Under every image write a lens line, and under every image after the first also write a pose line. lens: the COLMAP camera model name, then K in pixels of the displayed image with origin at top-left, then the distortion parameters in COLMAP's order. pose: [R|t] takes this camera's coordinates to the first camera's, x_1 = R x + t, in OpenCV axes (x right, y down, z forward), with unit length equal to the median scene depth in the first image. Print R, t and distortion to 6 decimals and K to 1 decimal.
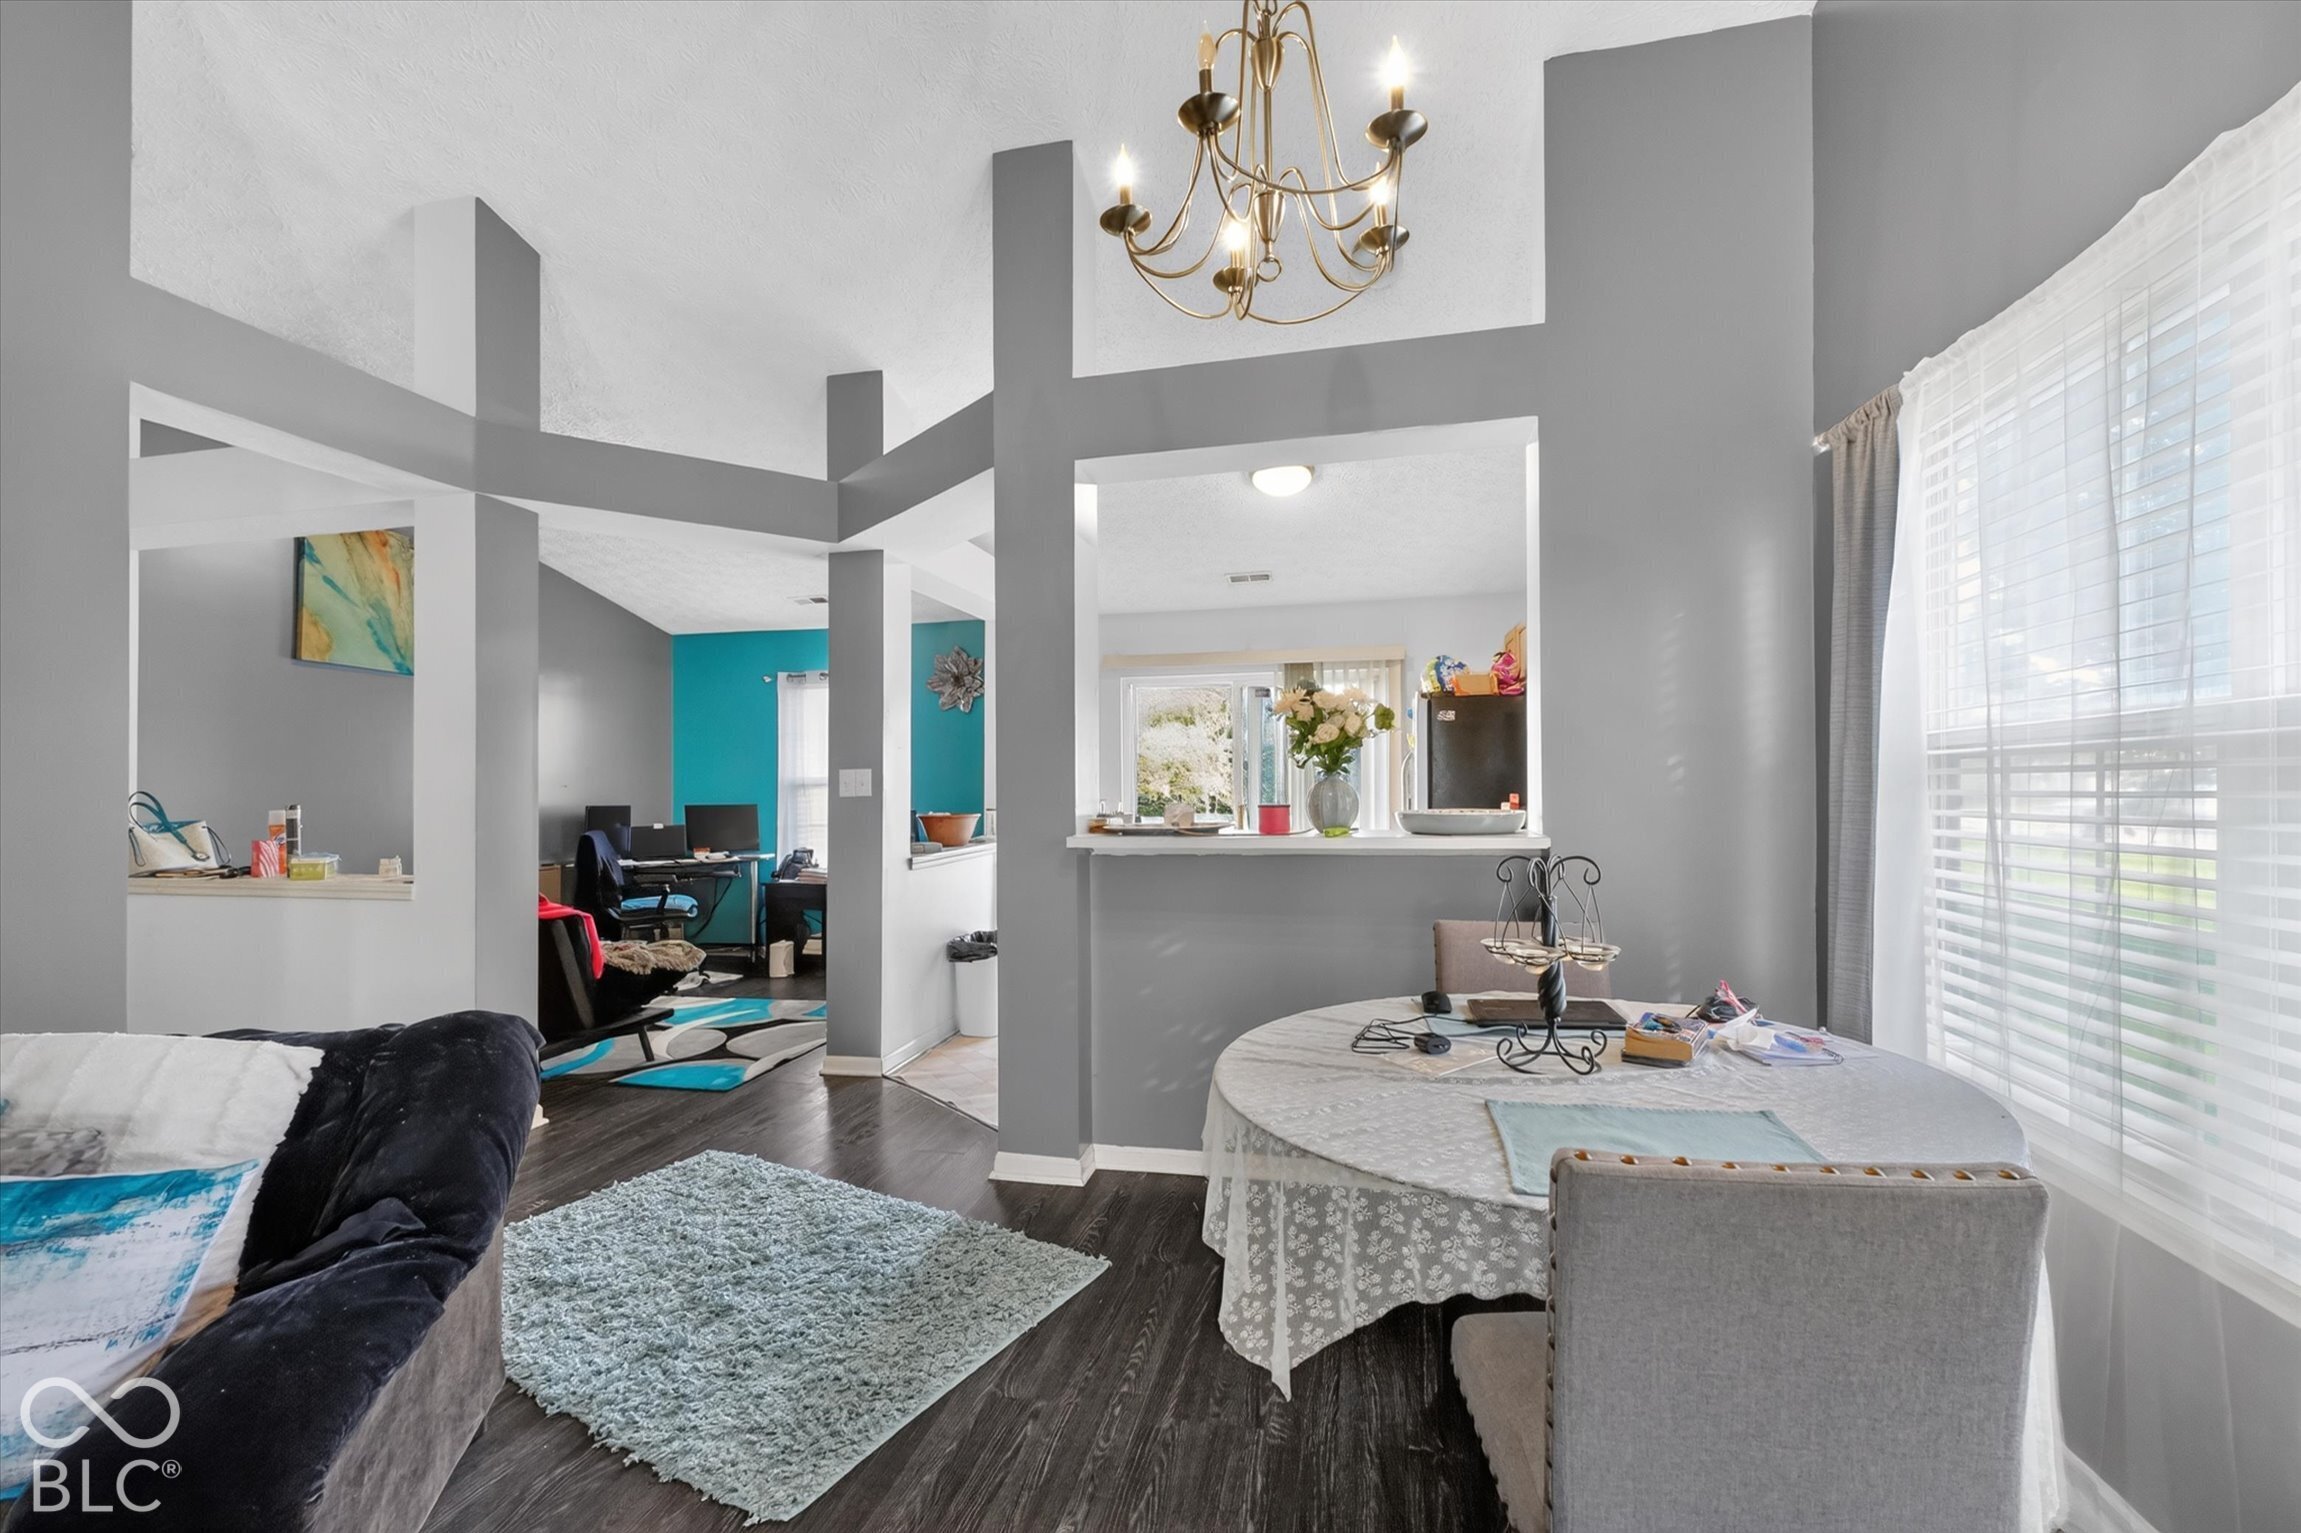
lens RADIAL K [[965.6, 0, 1147.9], [0, 965.6, 771.3], [0, 0, 1]] dist [0.000863, -0.000090]
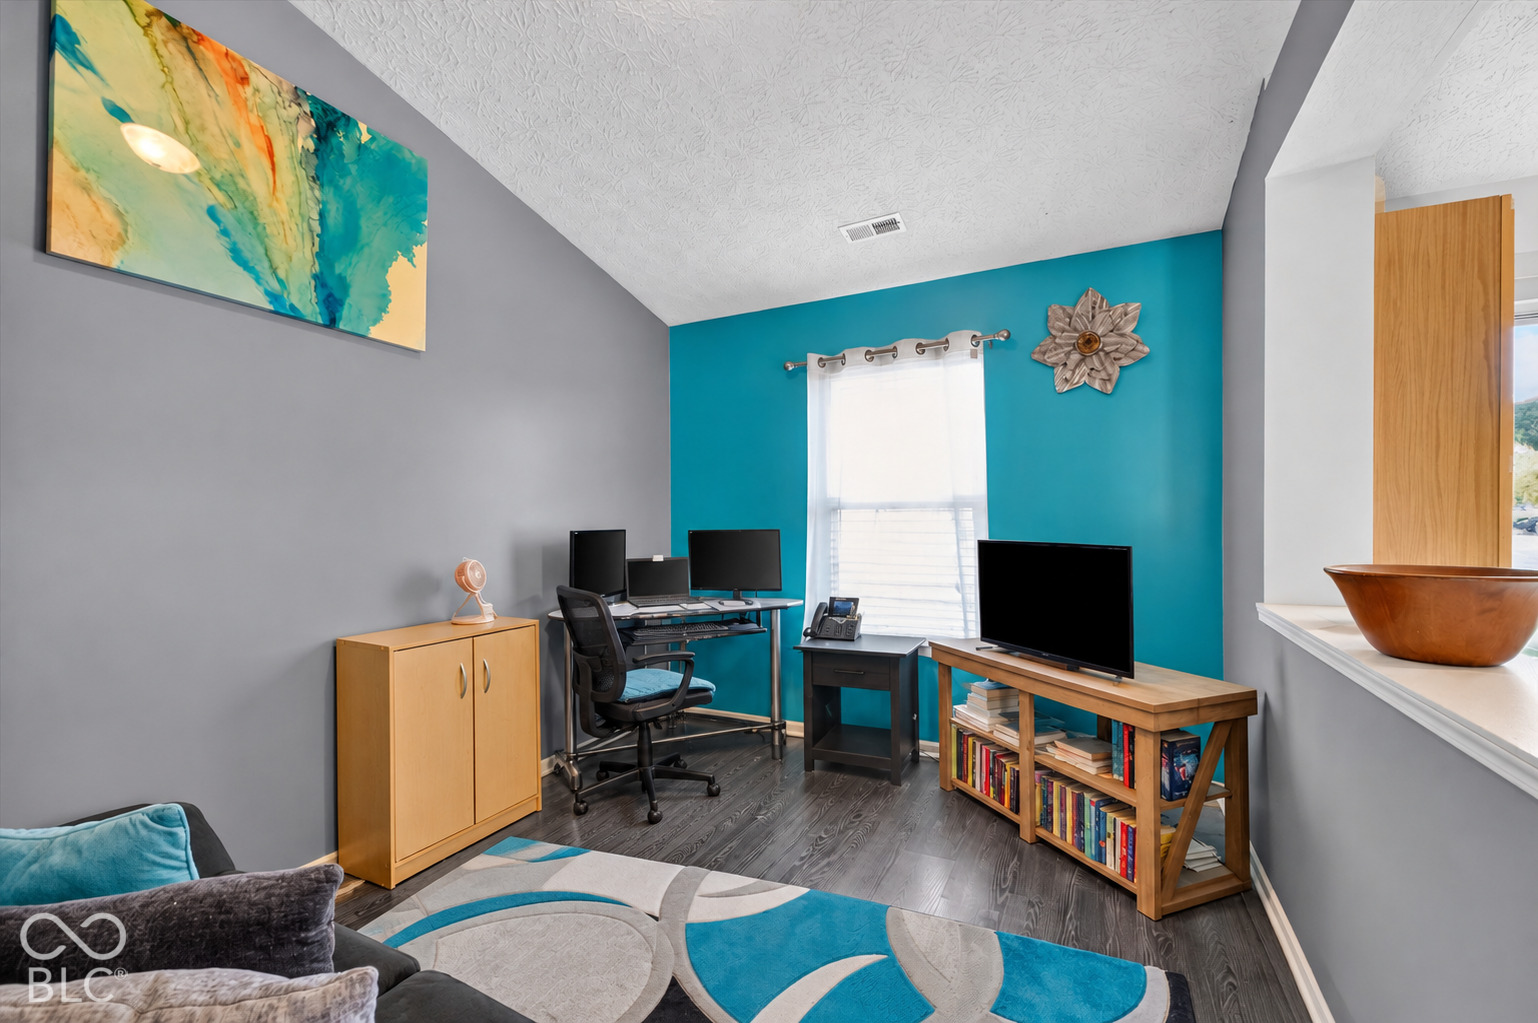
lens RADIAL K [[645.4, 0, 767.3], [0, 645.4, 514.7], [0, 0, 1]] dist [0.000863, -0.000090]
pose [[0.963645, 0.005672, -0.267125, -0.284941], [-0.001644, 0.999882, 0.015301, 0.012590], [0.267180, -0.014306, 0.963540, 0.523886]]
